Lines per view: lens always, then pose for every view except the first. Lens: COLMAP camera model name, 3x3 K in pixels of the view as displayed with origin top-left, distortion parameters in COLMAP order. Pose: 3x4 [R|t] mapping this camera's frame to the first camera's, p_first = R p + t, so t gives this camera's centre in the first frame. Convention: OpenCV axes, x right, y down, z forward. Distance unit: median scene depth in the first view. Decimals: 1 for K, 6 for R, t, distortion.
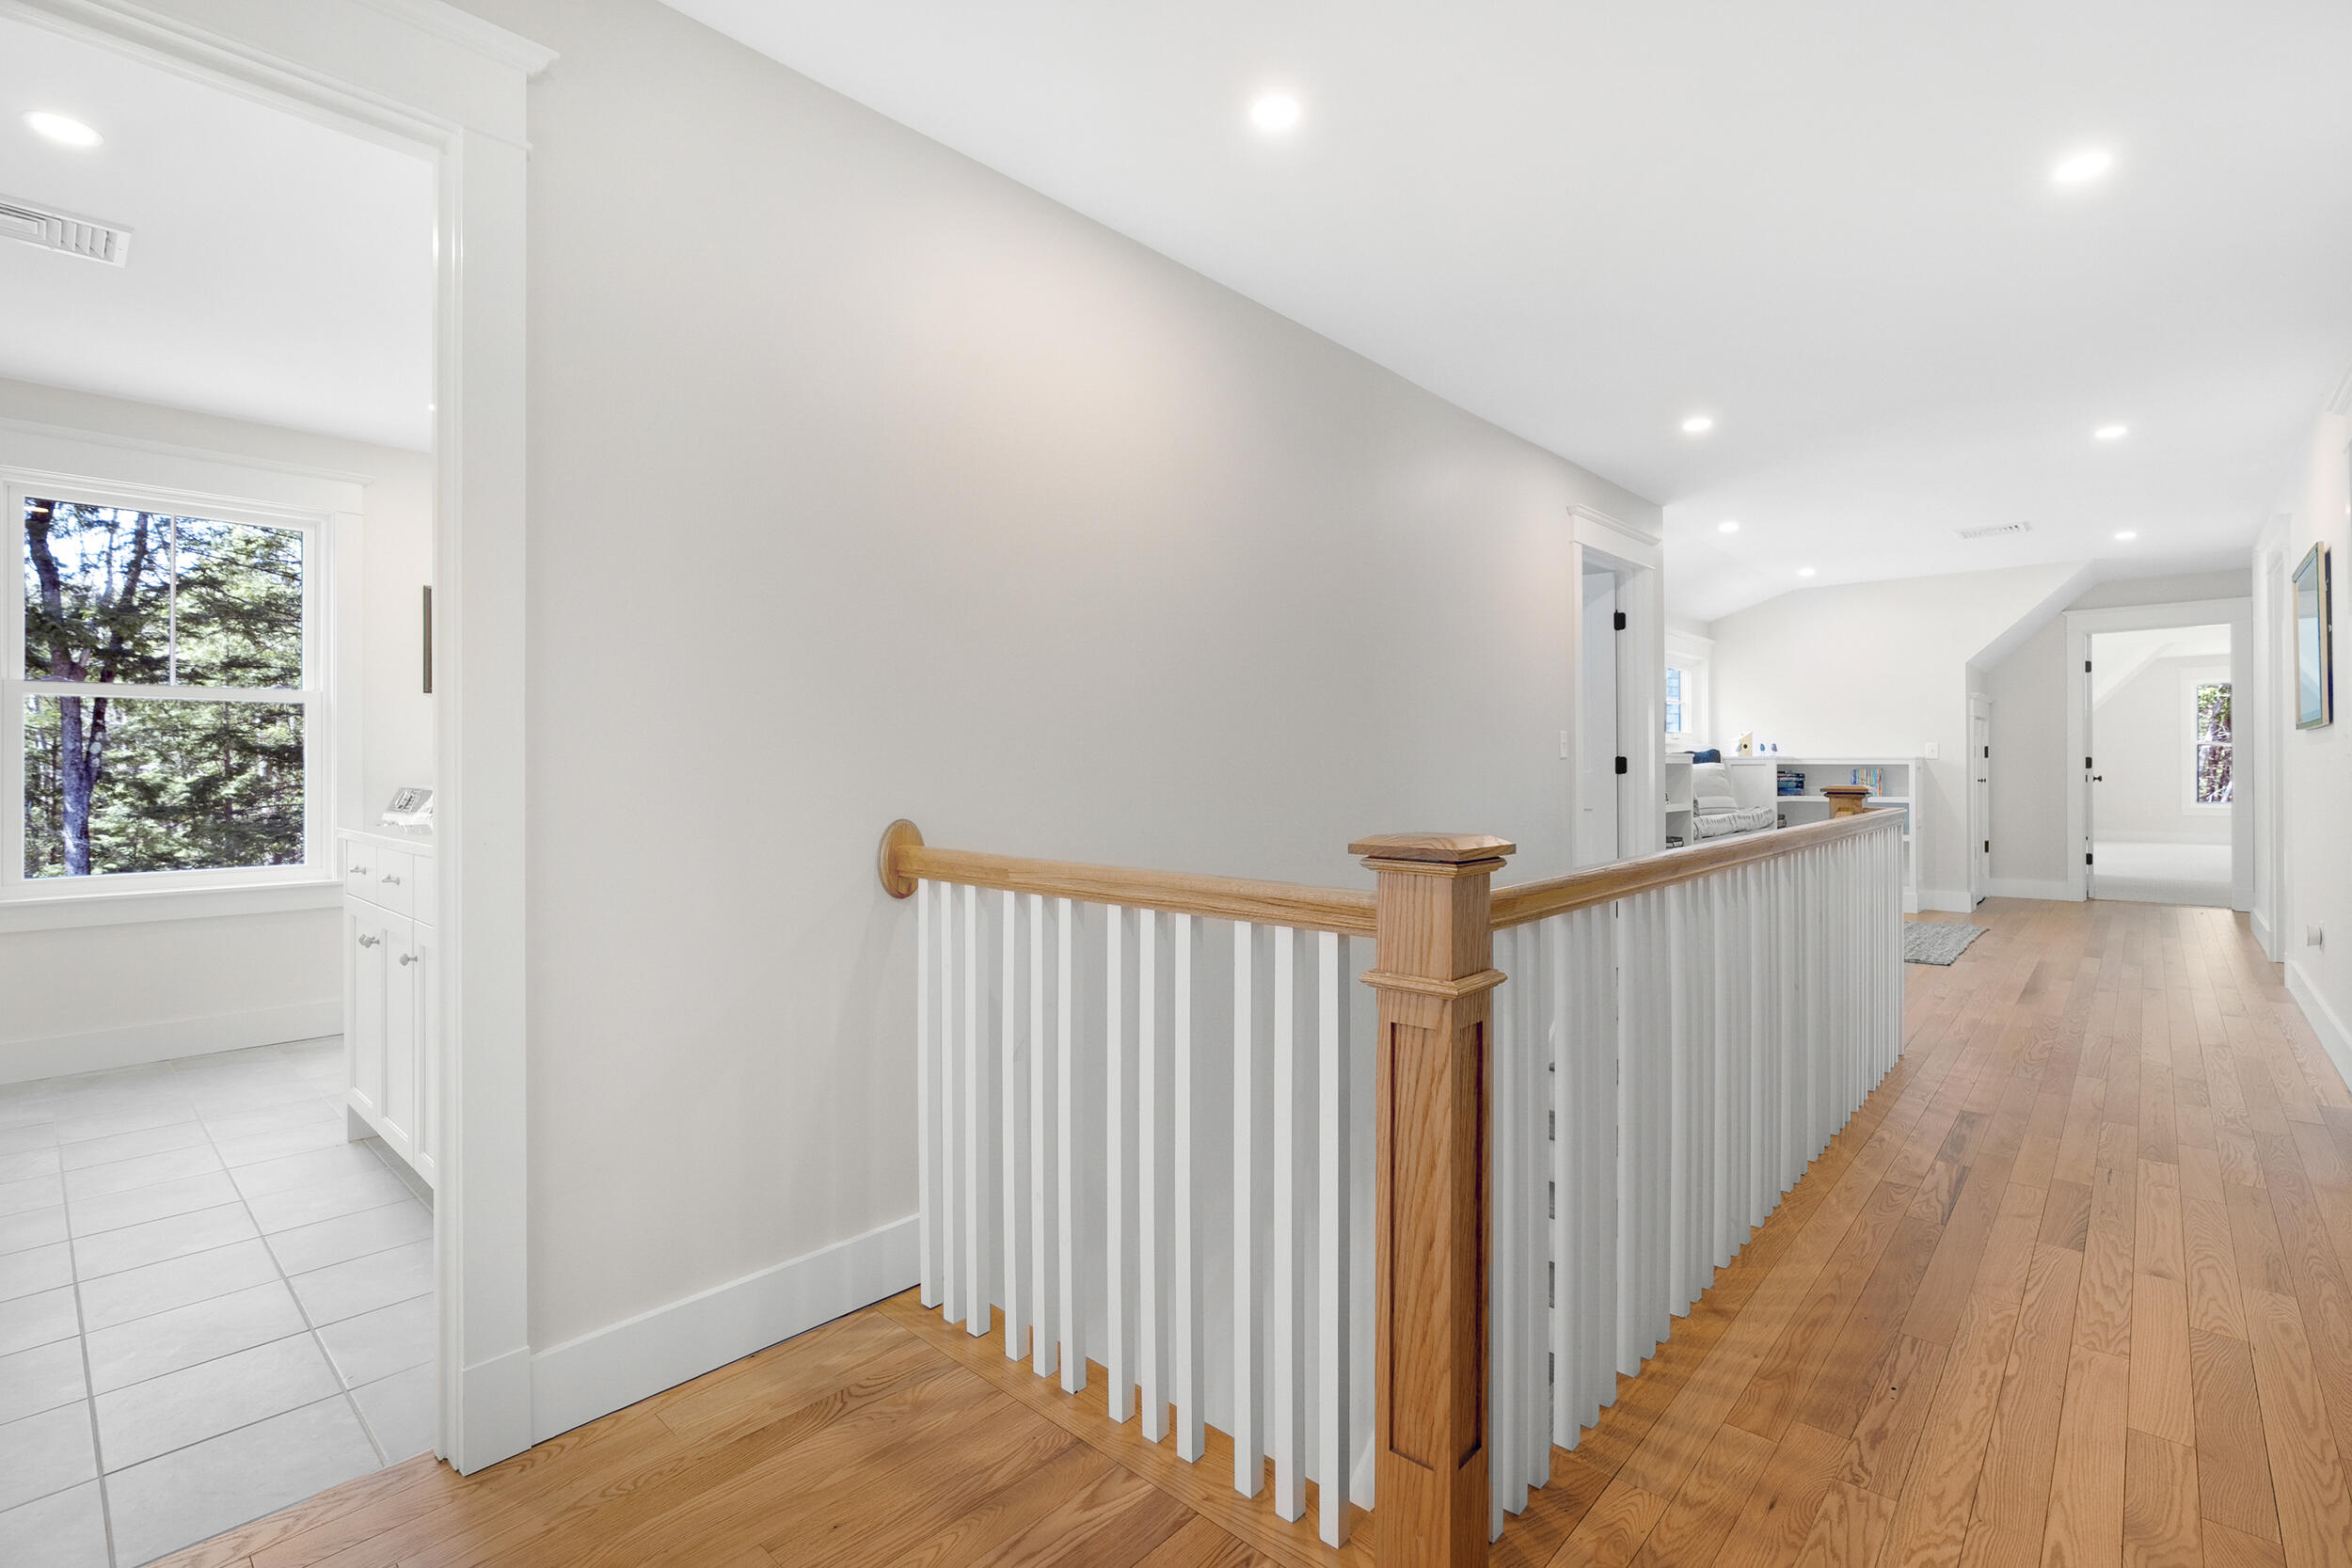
lens RADIAL K [[1070.3, 0, 1176.0], [0, 1070.3, 784.0], [0, 0, 1]] dist [-0.000176, -0.000020]
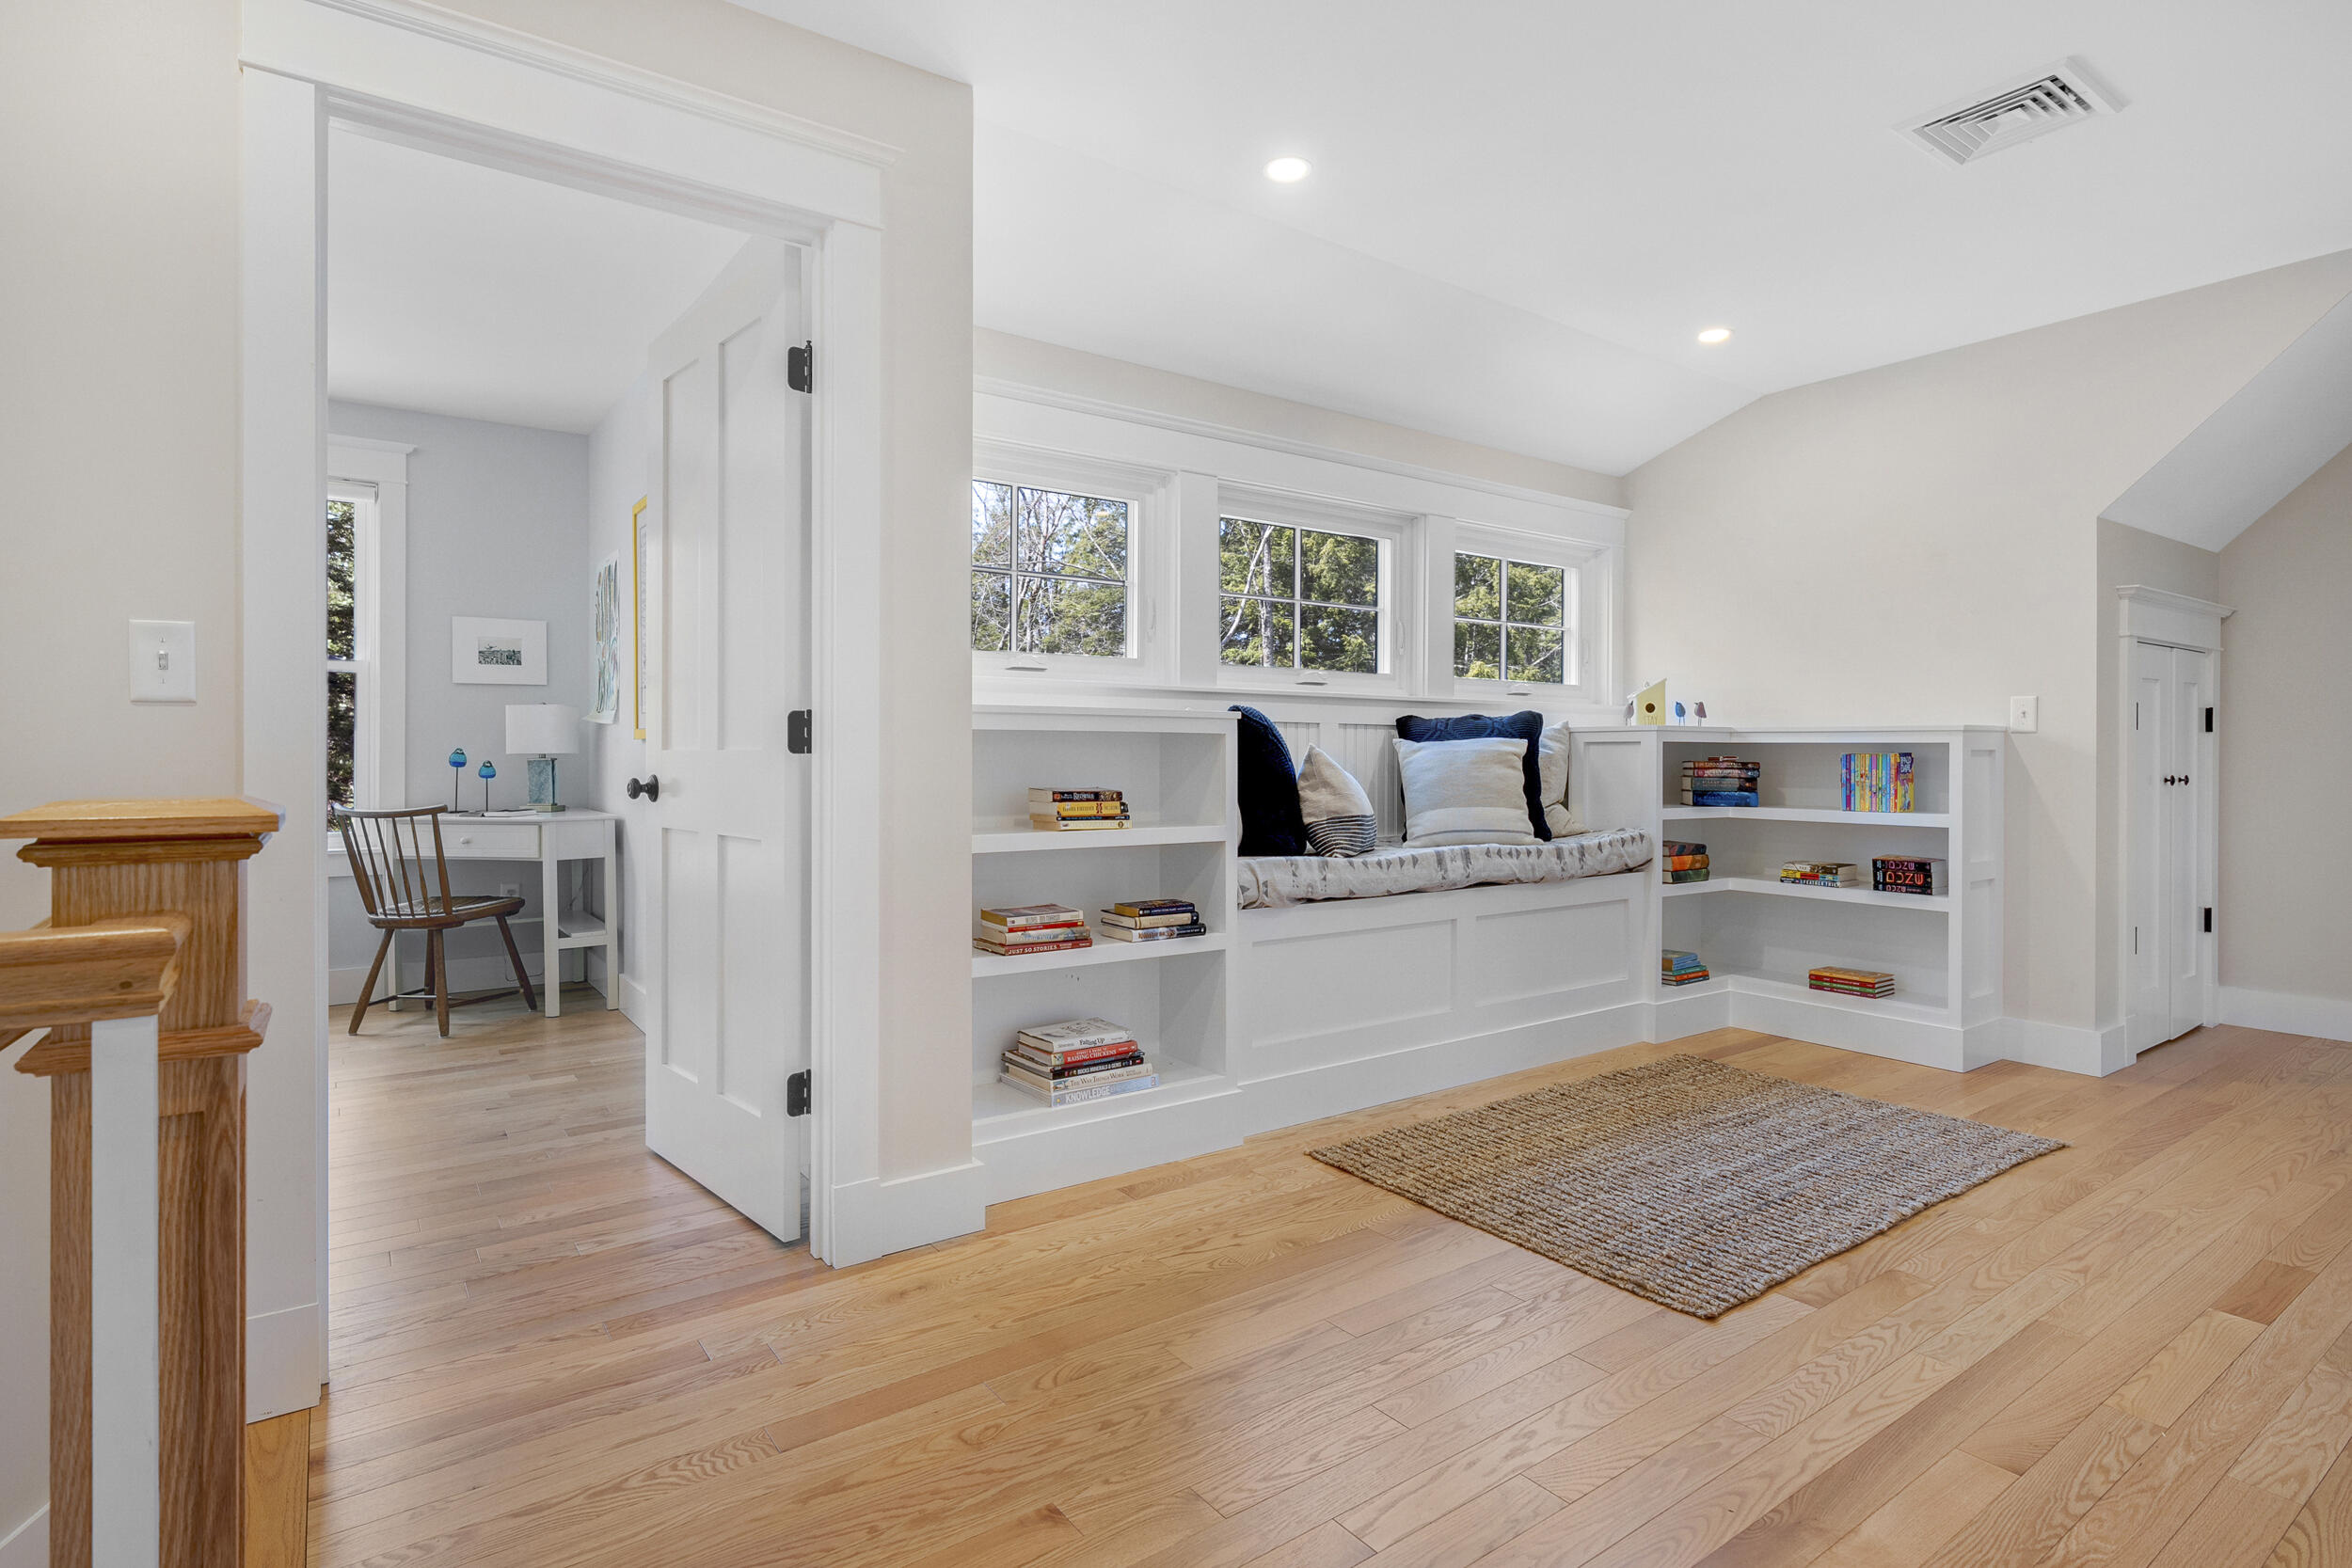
lens RADIAL K [[1178.6, 0, 1172.7], [0, 1178.6, 766.8], [0, 0, 1]] dist [0.000279, -0.000062]
pose [[0.979380, 0.009591, -0.201800, 0.436216], [-0.010155, 0.999947, -0.001760, -0.003779], [0.201772, 0.003773, 0.979425, 0.416313]]
